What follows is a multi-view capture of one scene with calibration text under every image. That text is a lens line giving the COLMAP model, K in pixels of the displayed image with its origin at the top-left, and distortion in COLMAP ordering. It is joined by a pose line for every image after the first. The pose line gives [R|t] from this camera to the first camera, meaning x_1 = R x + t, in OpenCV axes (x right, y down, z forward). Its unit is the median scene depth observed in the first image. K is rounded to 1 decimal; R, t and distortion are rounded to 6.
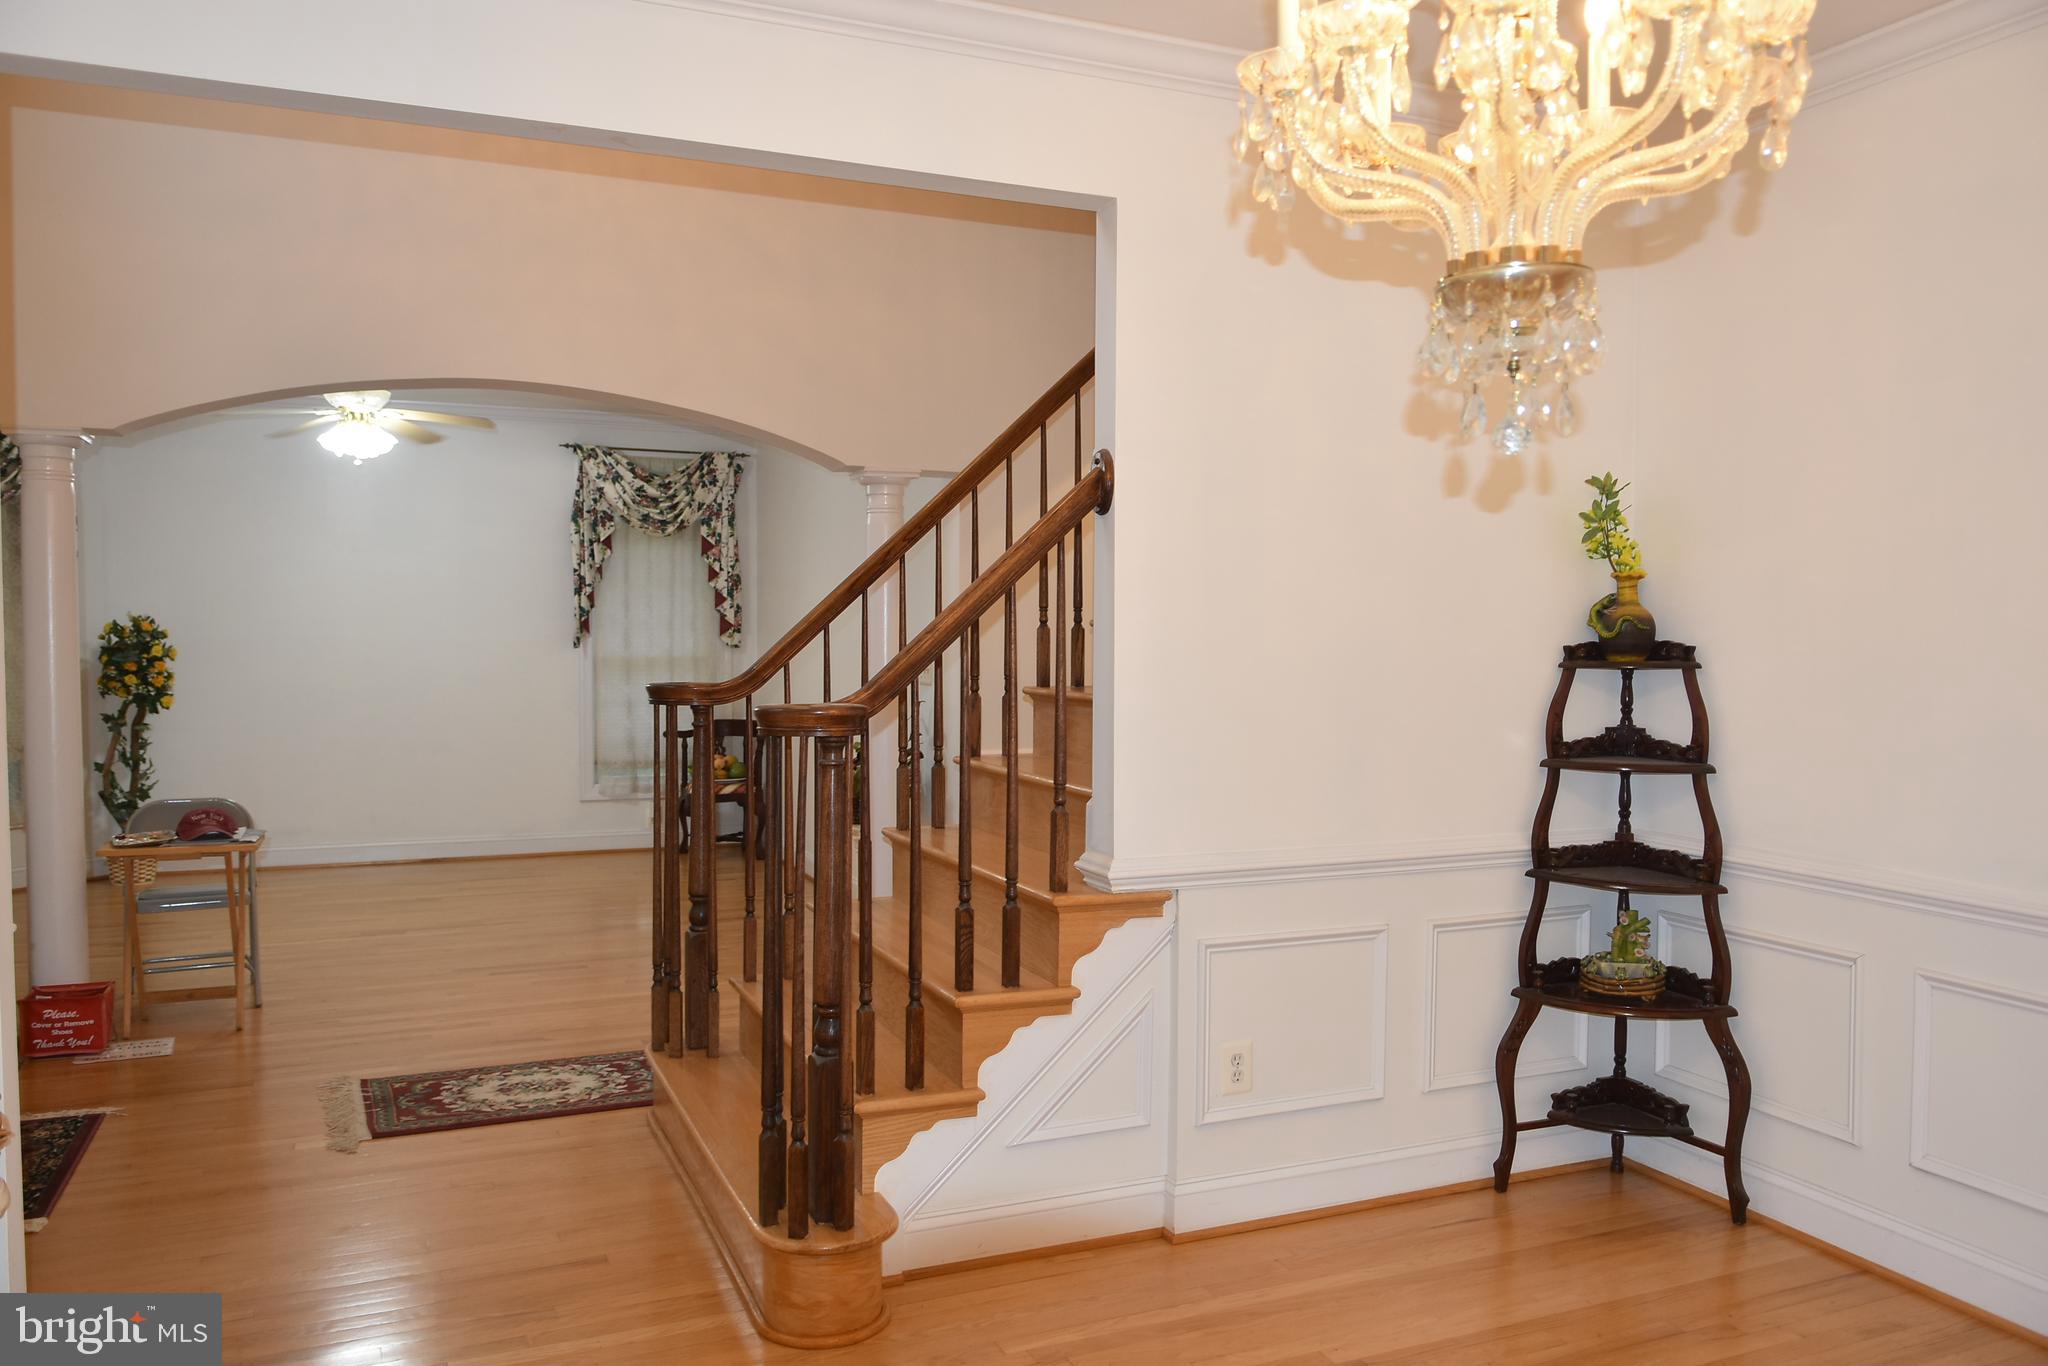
lens RADIAL K [[1523.2, 0, 1025.5], [0, 1523.2, 681.9], [0, 0, 1]] dist [-0.028030, 0.004081]
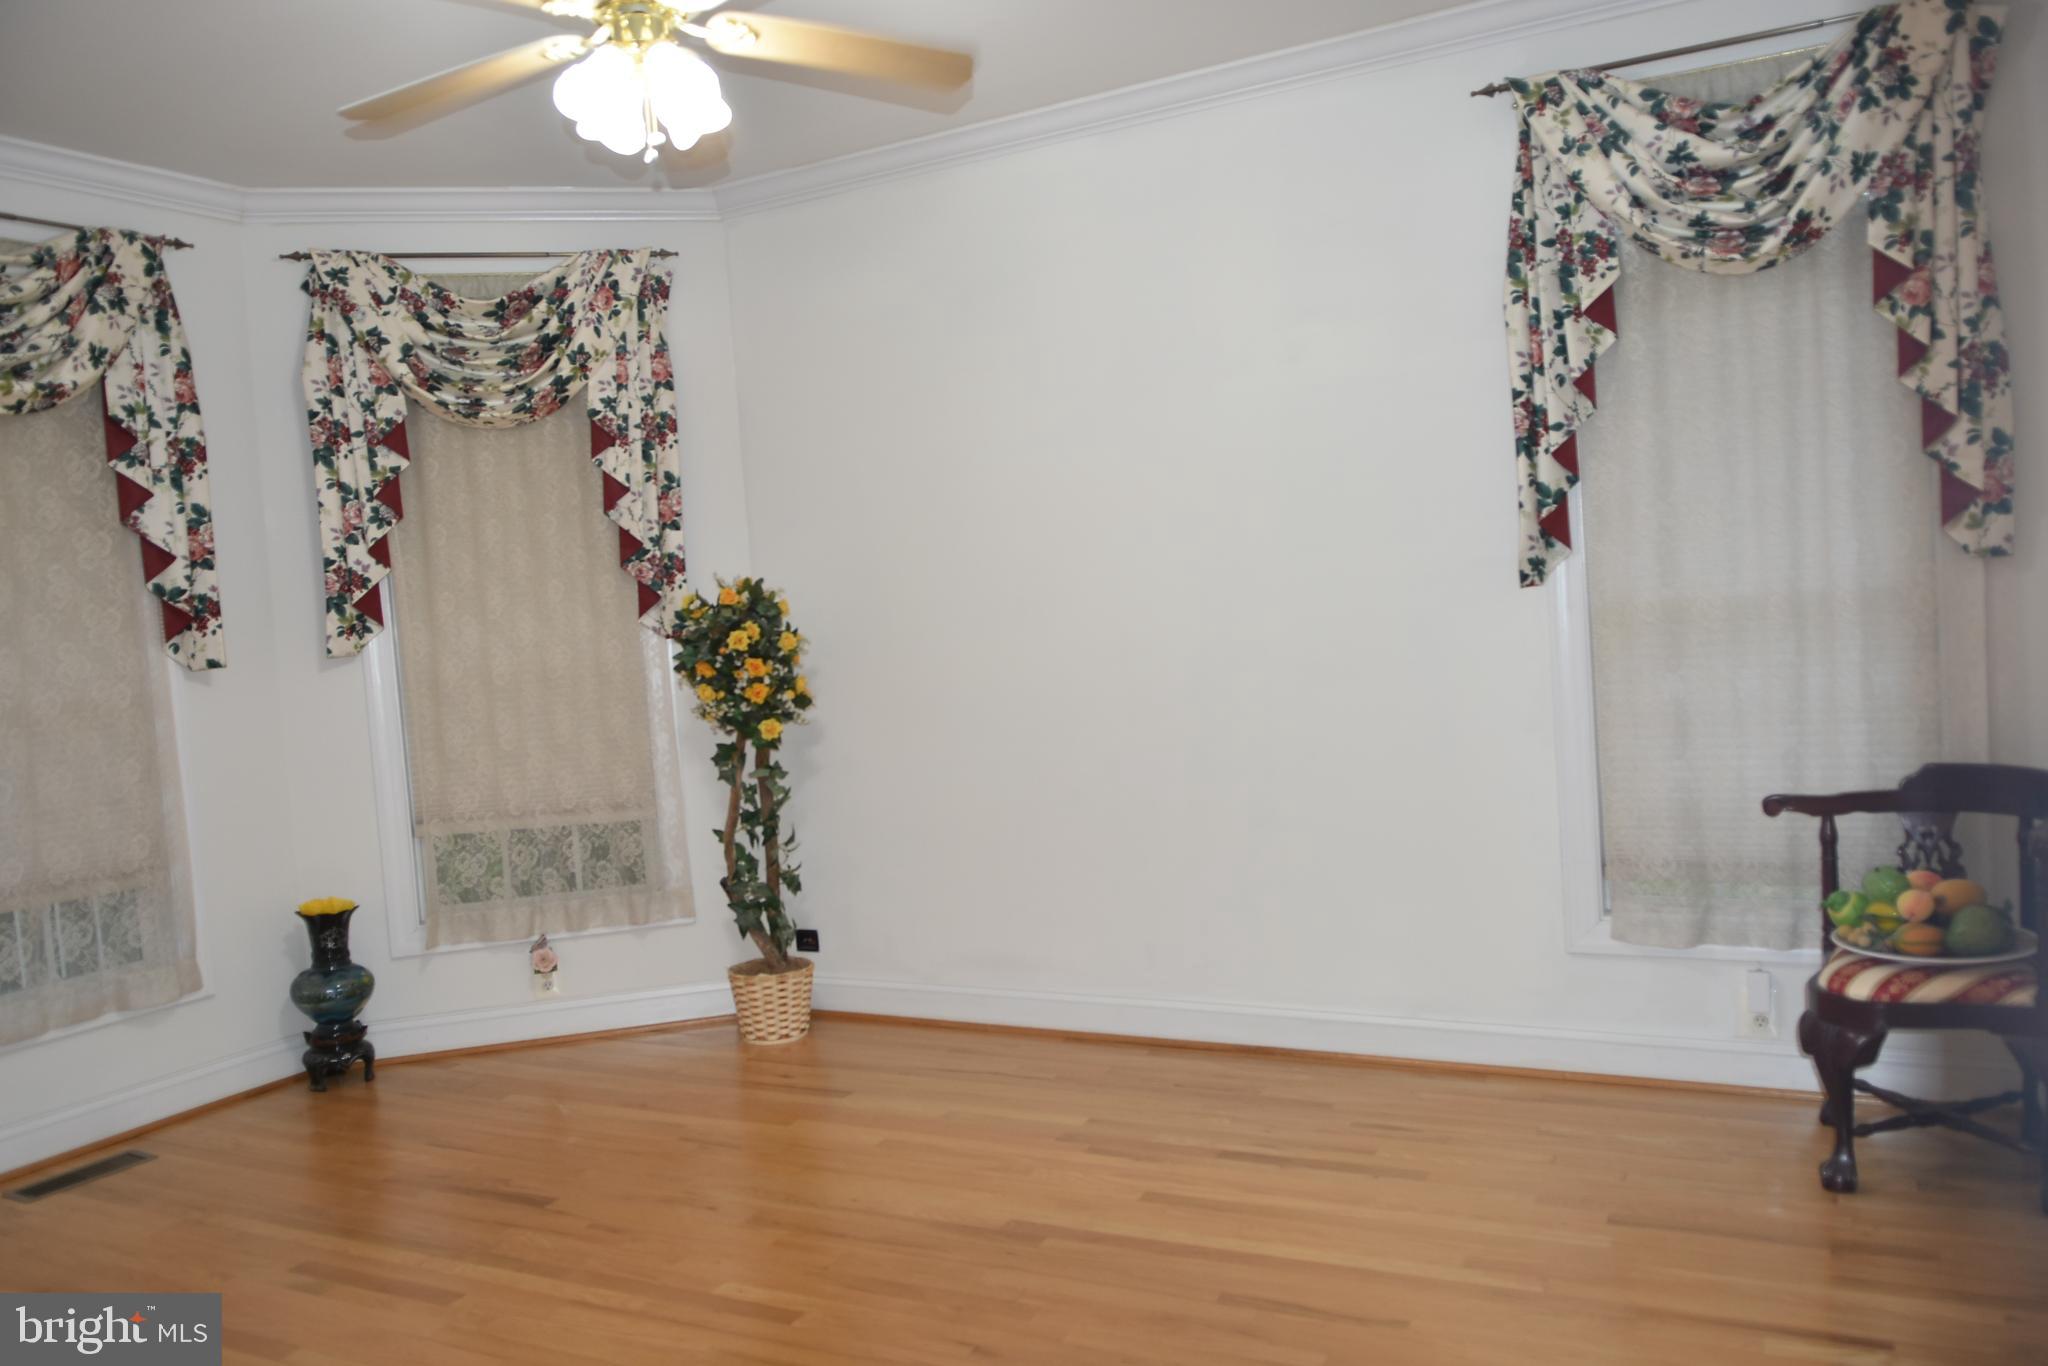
lens RADIAL K [[1523.2, 0, 1029.3], [0, 1523.2, 692.4], [0, 0, 1]] dist [-0.028030, 0.004081]
pose [[0.621018, 0.000476, -0.783796, -0.059742], [0.047875, 0.998110, 0.038538, -0.015677], [0.782333, -0.061457, 0.619821, 0.633218]]
